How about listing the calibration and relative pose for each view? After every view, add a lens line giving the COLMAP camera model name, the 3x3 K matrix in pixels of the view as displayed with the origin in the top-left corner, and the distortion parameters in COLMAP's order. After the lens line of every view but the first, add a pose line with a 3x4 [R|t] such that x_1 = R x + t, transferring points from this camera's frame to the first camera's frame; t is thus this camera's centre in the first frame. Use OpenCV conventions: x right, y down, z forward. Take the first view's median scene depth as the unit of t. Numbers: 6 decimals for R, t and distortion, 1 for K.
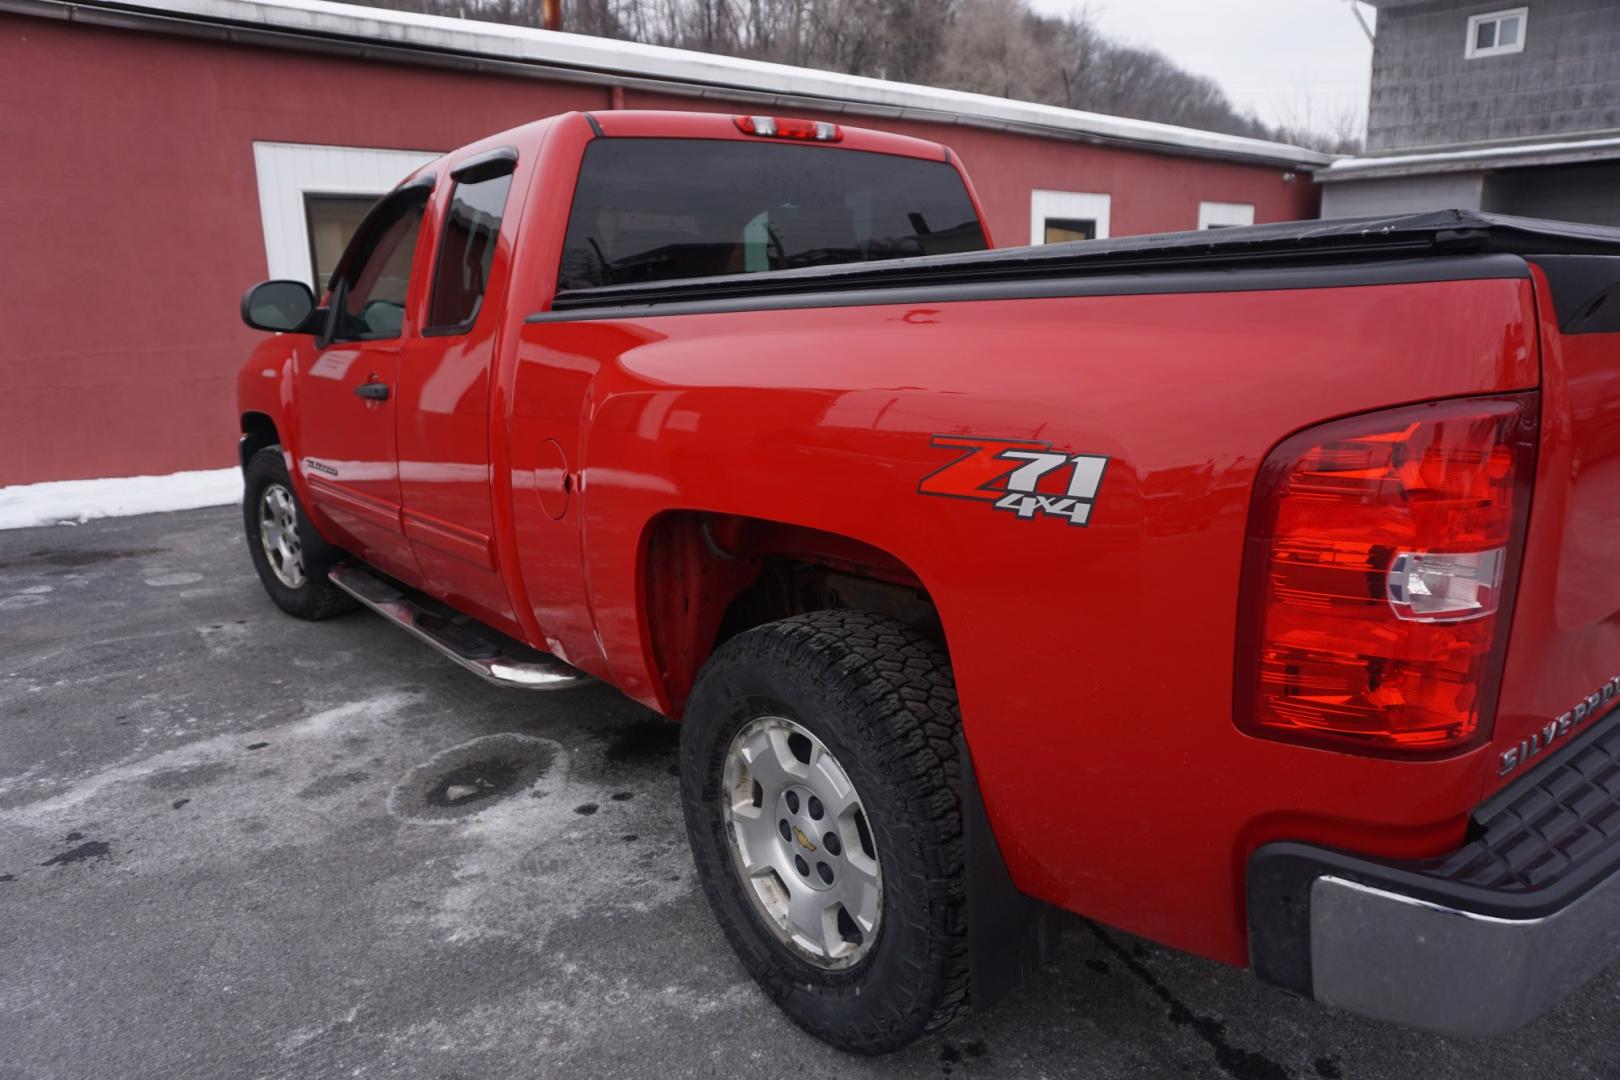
lens RADIAL K [[1092.2, 0, 806.7], [0, 1092.2, 536.5], [0, 0, 1]] dist [-0.049299, 0.039505]
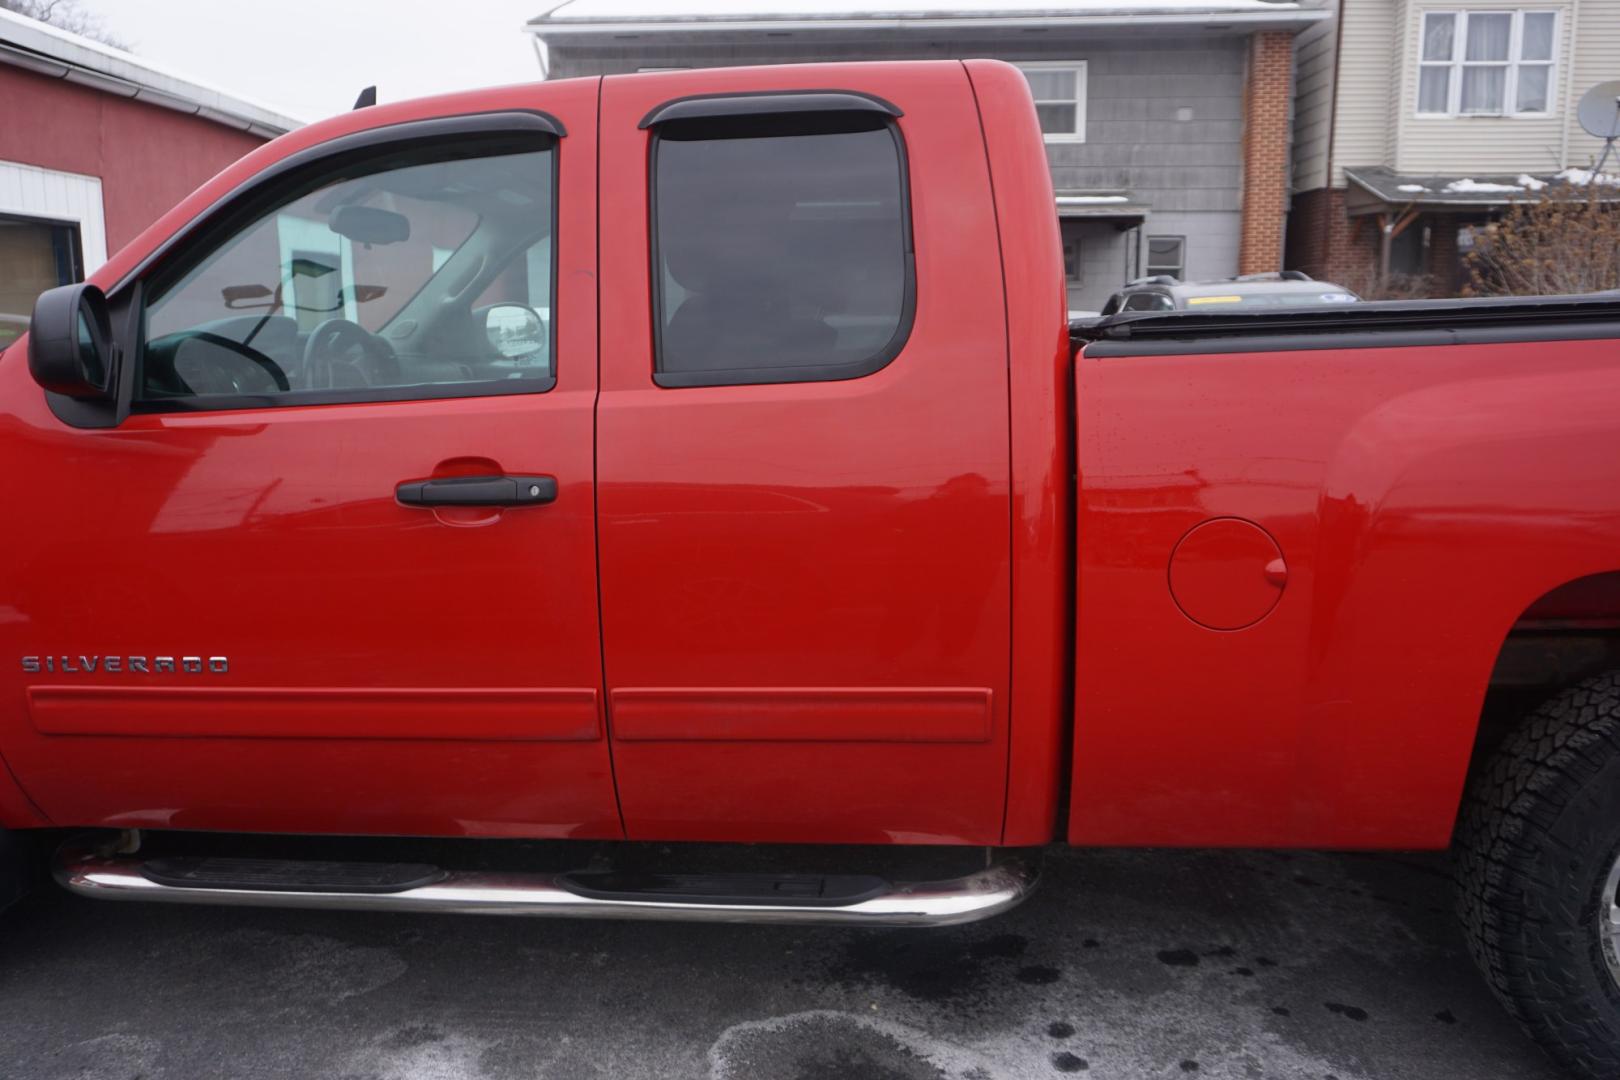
lens RADIAL K [[1309.8, 0, 802.4], [0, 1309.8, 534.3], [0, 0, 1]] dist [-0.026404, 0.034892]
pose [[0.715408, -0.096475, 0.692014, -0.155004], [0.151720, 0.988239, -0.019078, -0.015776], [-0.682035, 0.118641, 0.721632, 0.087126]]
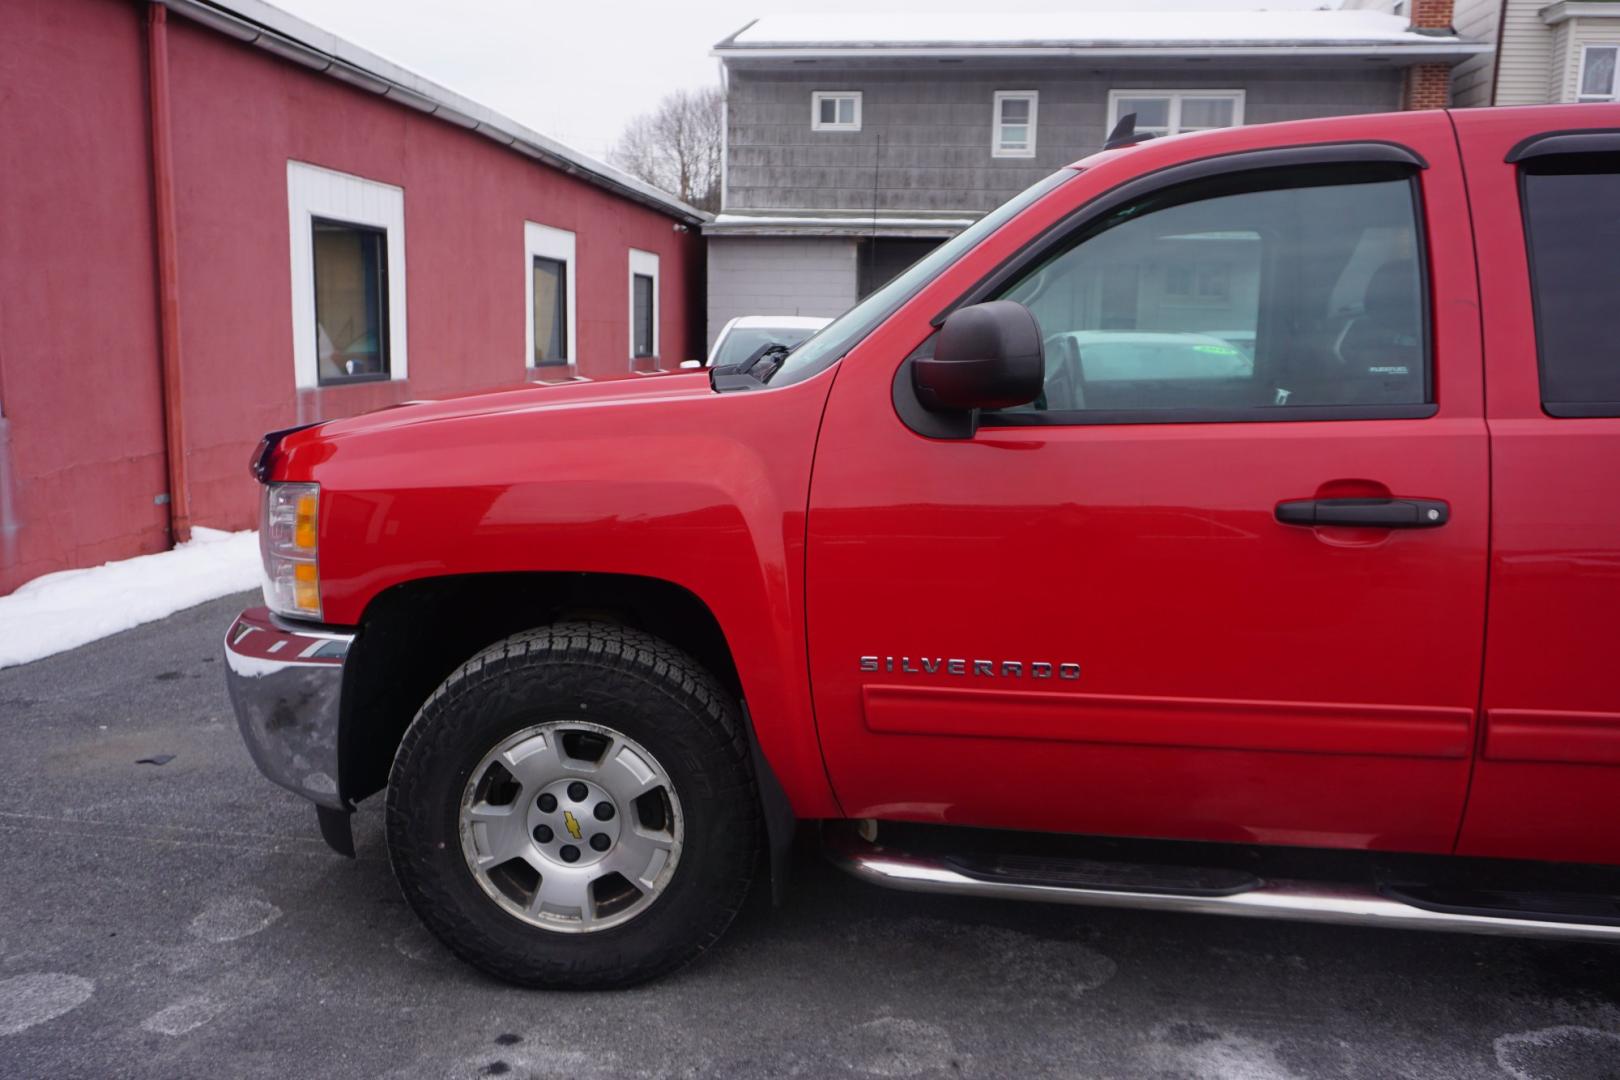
lens RADIAL K [[1236.8, 0, 807.5], [0, 1236.8, 536.7], [0, 0, 1]] dist [-0.030456, 0.036561]
pose [[0.751891, -0.076589, 0.654824, -0.216451], [0.120292, 0.992494, -0.022041, -0.029809], [-0.648220, 0.095343, 0.755460, 0.147900]]
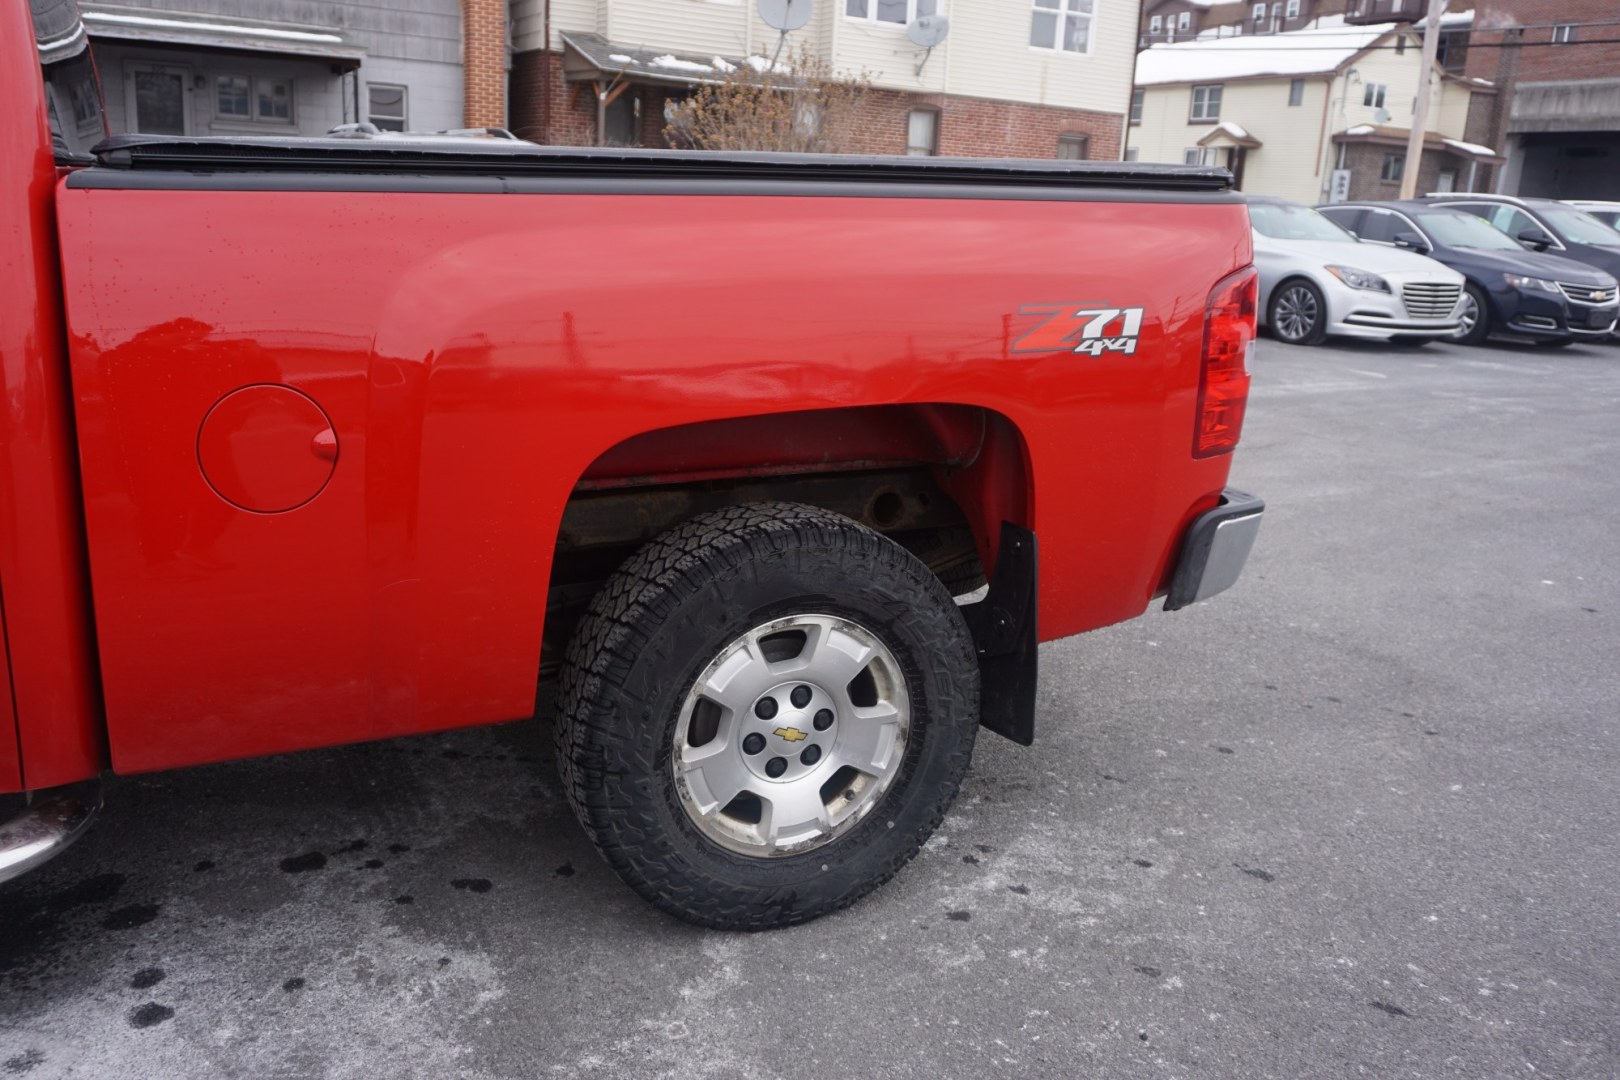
lens RADIAL K [[1309.8, 0, 802.4], [0, 1309.8, 534.3], [0, 0, 1]] dist [-0.026404, 0.034892]
pose [[0.245342, -0.209208, 0.946593, -0.132892], [0.164052, 0.971314, 0.172152, -0.012595], [-0.955455, 0.113055, 0.272626, 0.078223]]
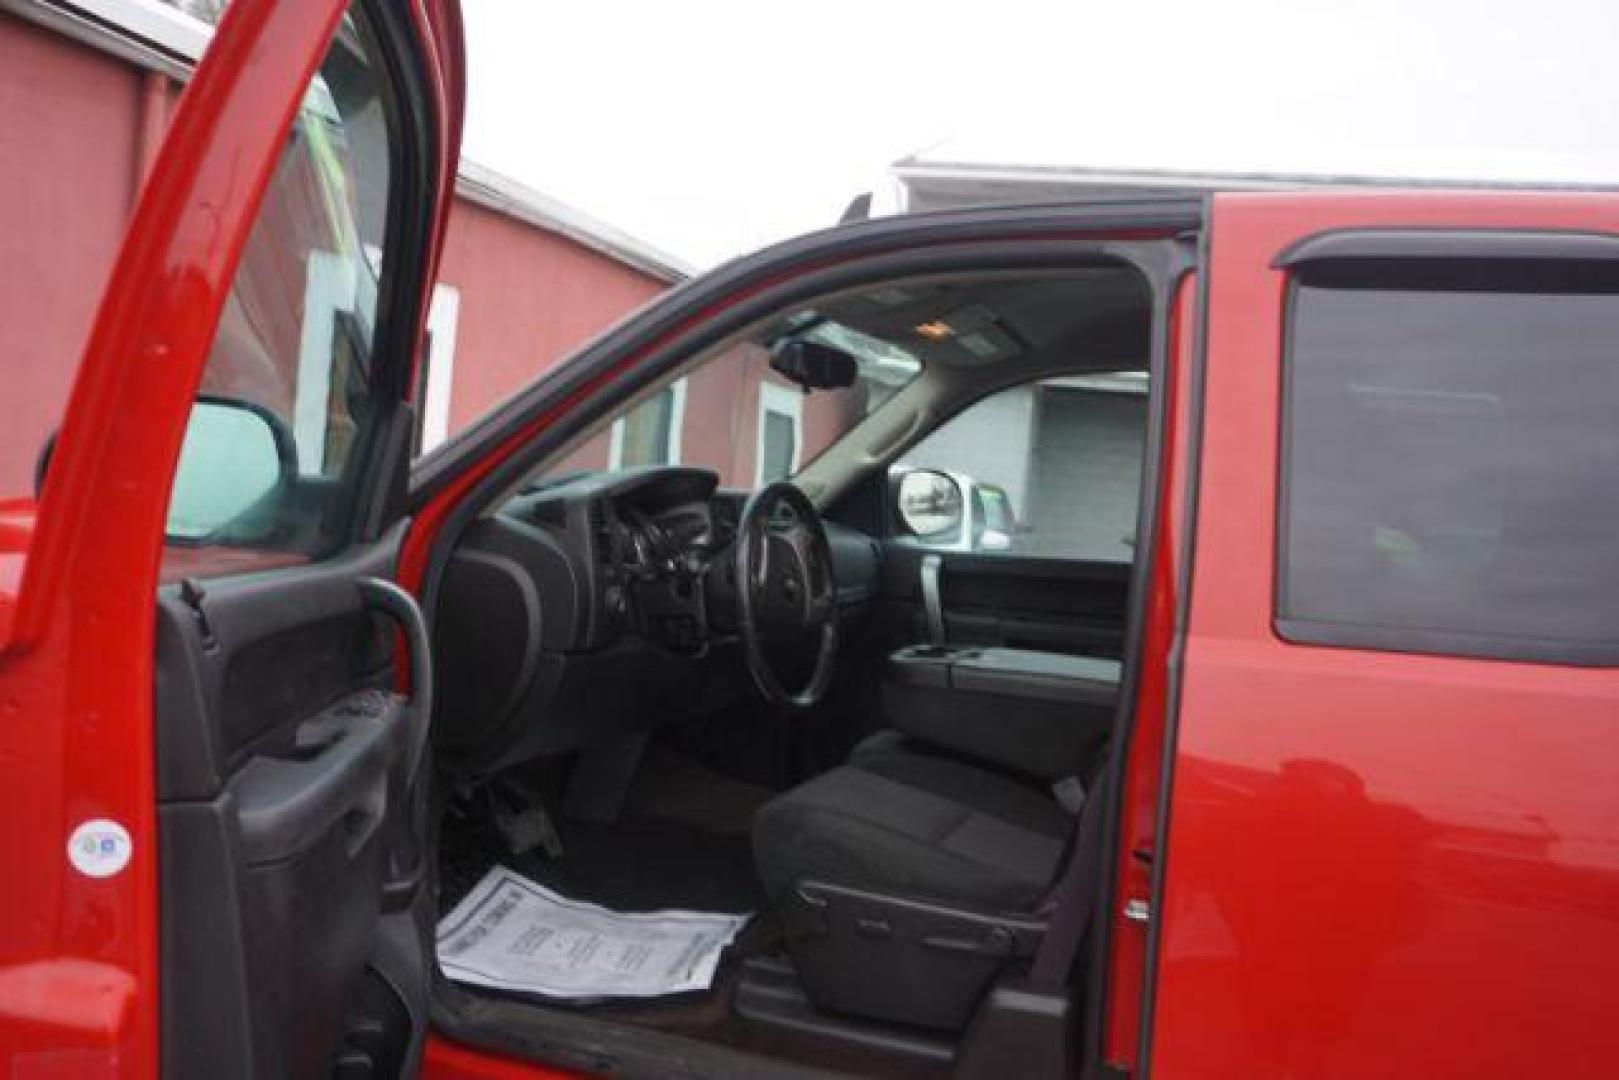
lens RADIAL K [[1424.6, 0, 808.8], [0, 1424.6, 517.7], [0, 0, 1]] dist [0.002907, 0.004452]
pose [[0.843949, 0.082250, 0.530080, -0.150961], [0.012118, 0.985000, -0.172131, -0.027696], [-0.536287, 0.151693, 0.830293, 0.128245]]
